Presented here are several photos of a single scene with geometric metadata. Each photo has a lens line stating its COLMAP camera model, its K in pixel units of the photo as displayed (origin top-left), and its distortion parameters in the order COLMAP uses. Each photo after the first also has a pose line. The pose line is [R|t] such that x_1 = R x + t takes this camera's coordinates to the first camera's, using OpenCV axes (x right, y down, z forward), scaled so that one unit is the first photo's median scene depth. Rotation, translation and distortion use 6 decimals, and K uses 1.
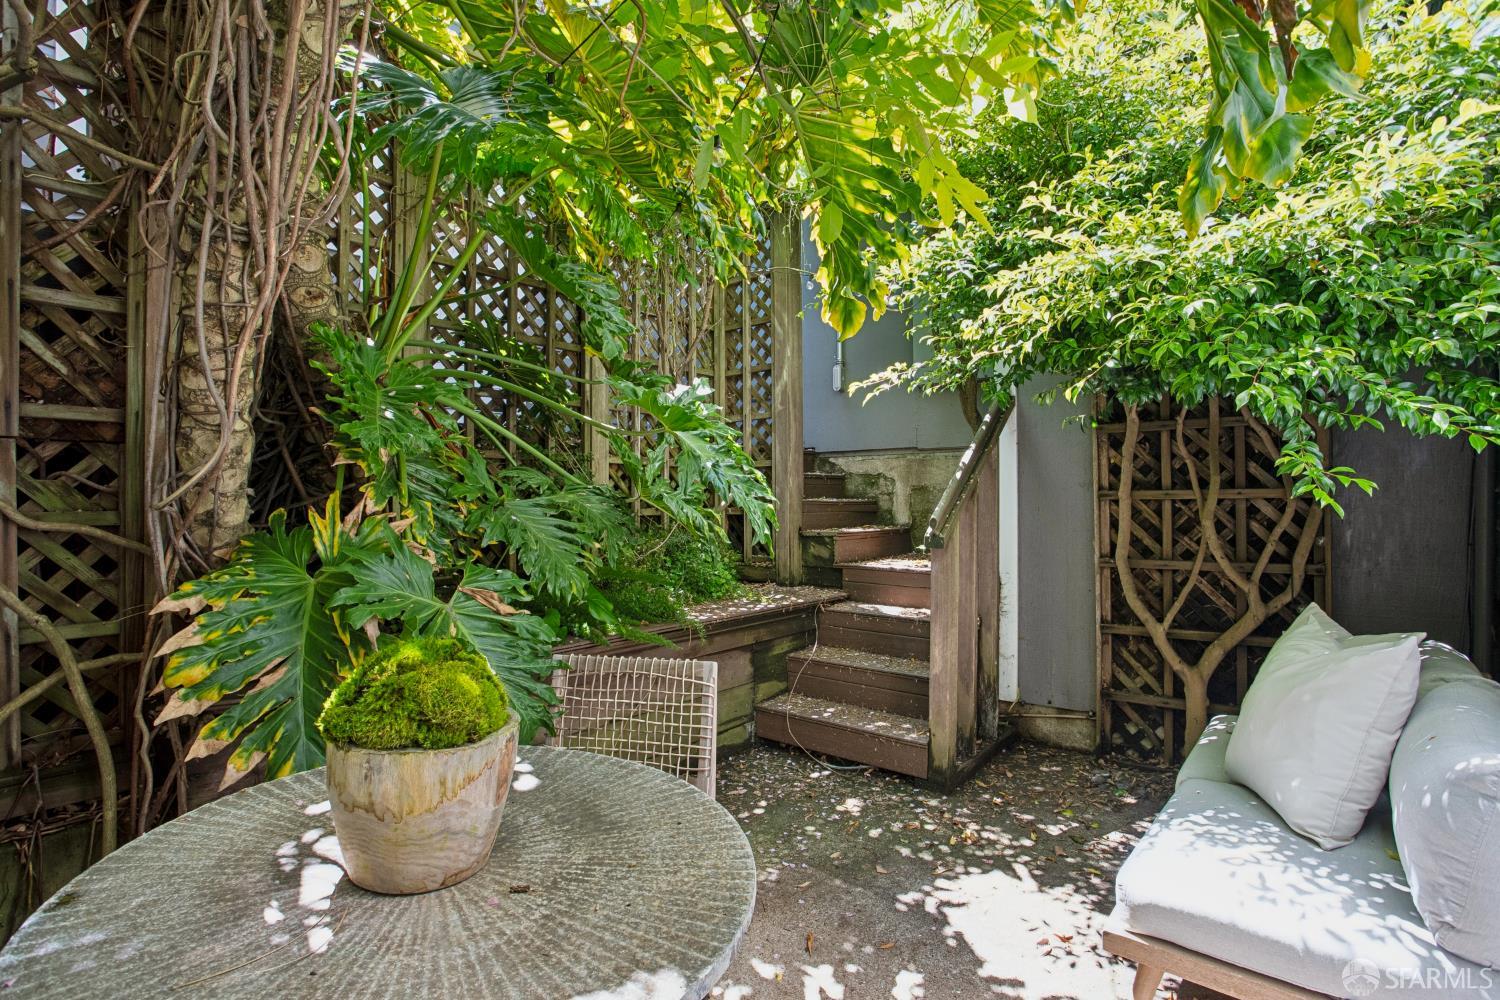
lens RADIAL K [[742.7, 0, 738.3], [0, 742.7, 497.2], [0, 0, 1]] dist [-0.071959, 0.030646]
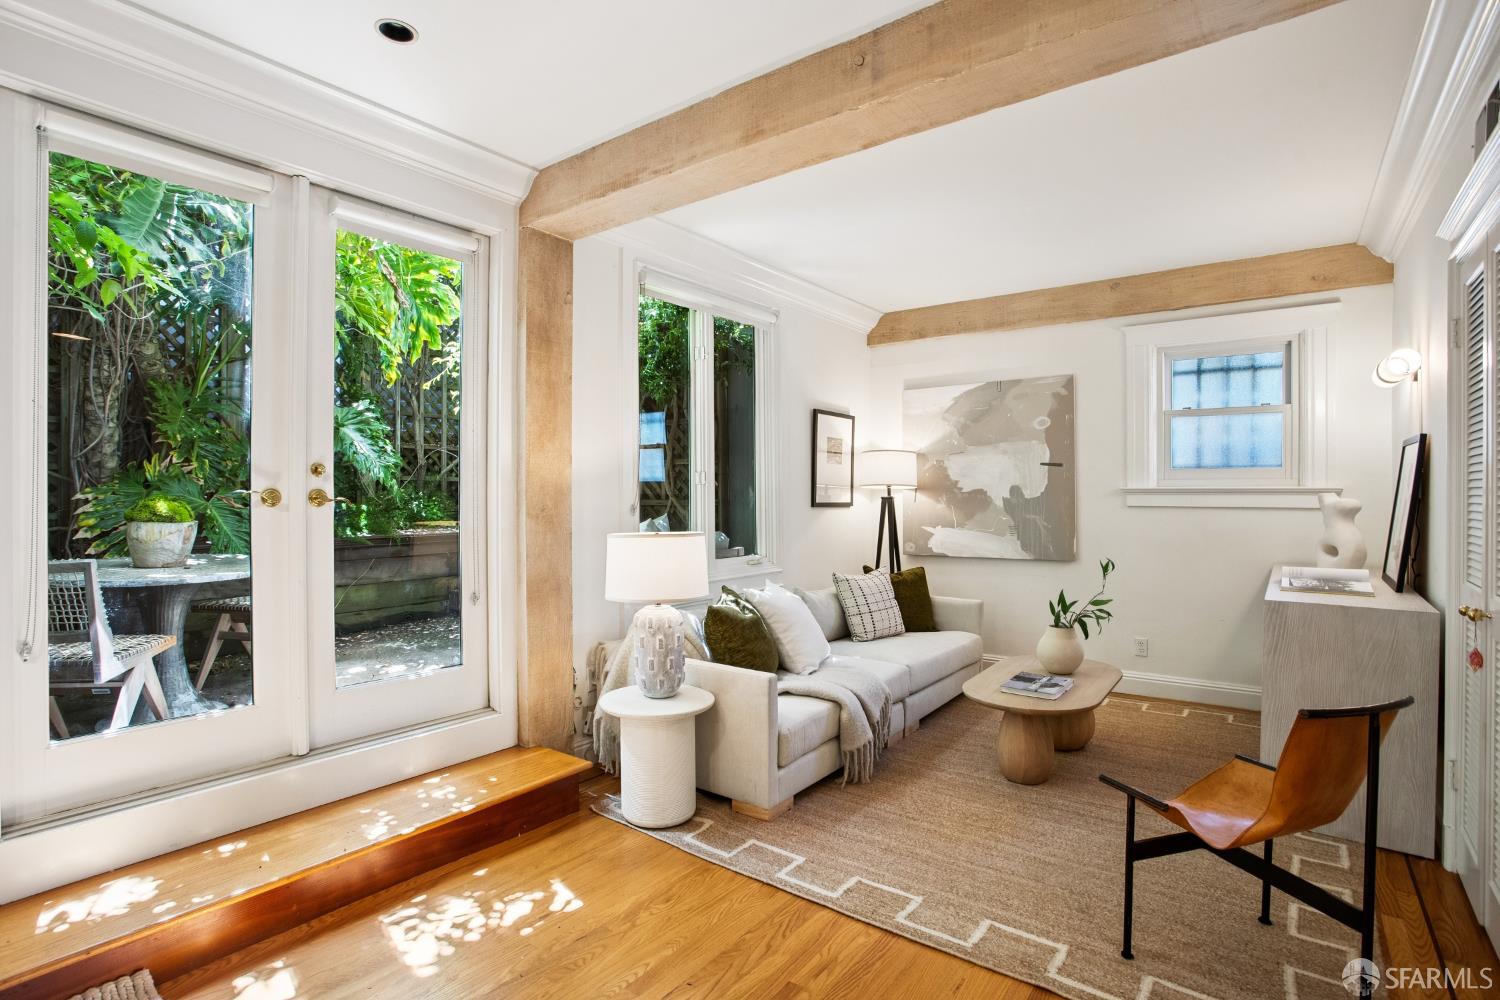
lens RADIAL K [[742.7, 0, 738.3], [0, 742.7, 497.2], [0, 0, 1]] dist [-0.071959, 0.030646]
pose [[0.998452, -0.000875, 0.055611, 1.296115], [0.000419, 0.999966, 0.008210, 0.126603], [-0.055617, -0.008174, 0.998419, -1.535883]]
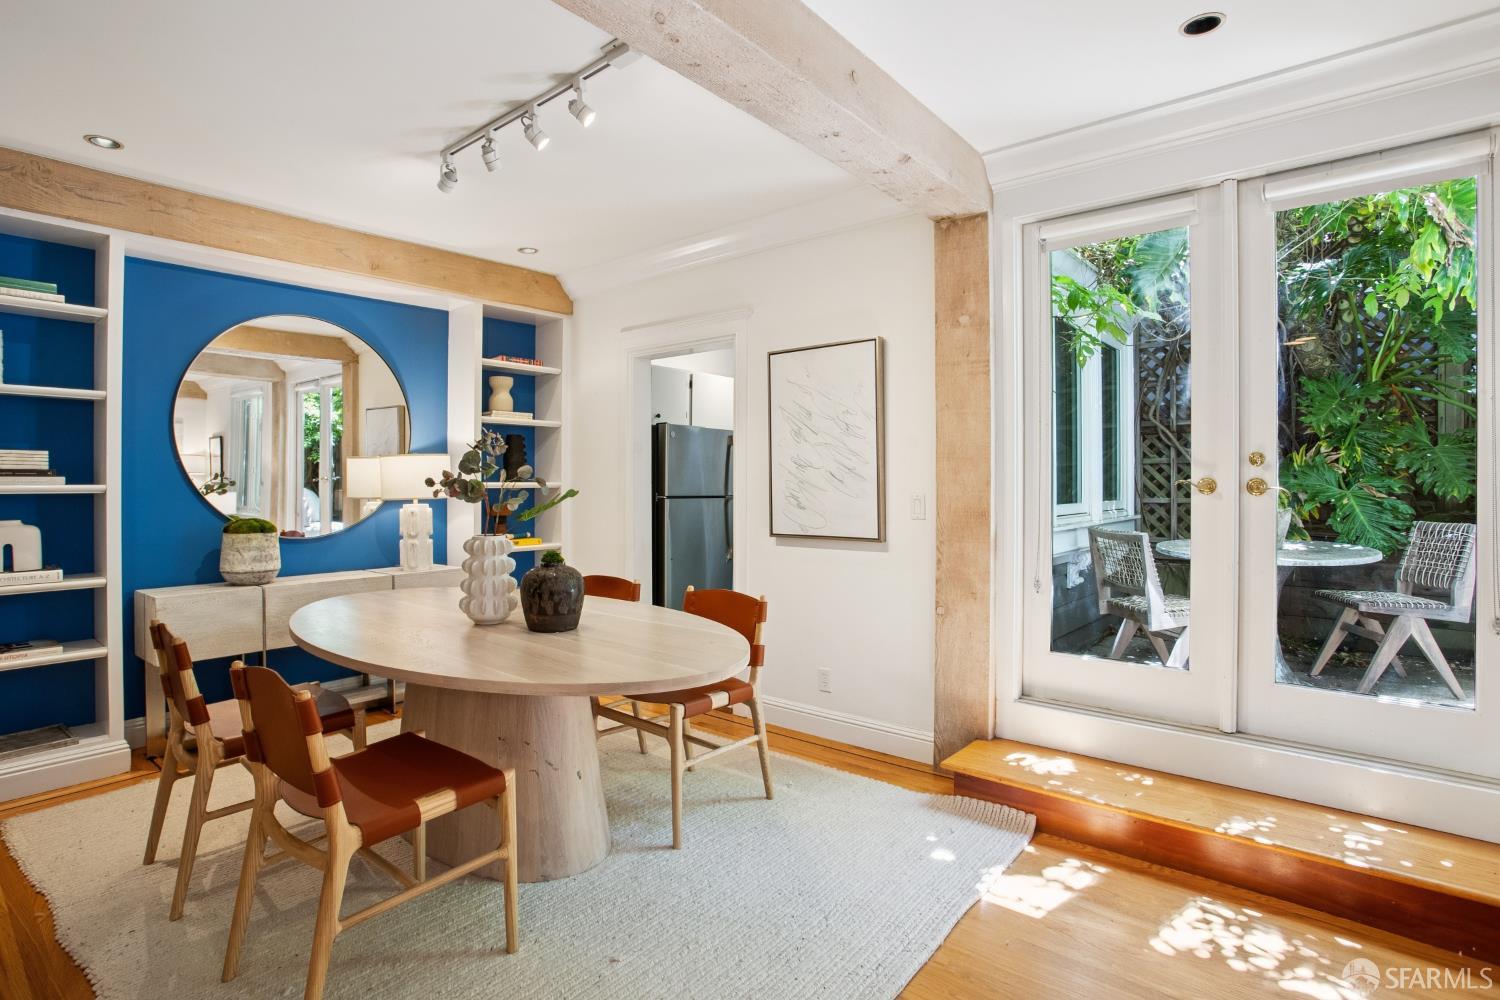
lens RADIAL K [[748.8, 0, 728.6], [0, 748.8, 481.7], [0, 0, 1]] dist [-0.073419, 0.031987]
pose [[0.006112, 0.000043, -0.999981, 2.078447], [0.003595, 0.999994, 0.000065, 0.124453], [0.999975, -0.003596, 0.006112, -1.064962]]
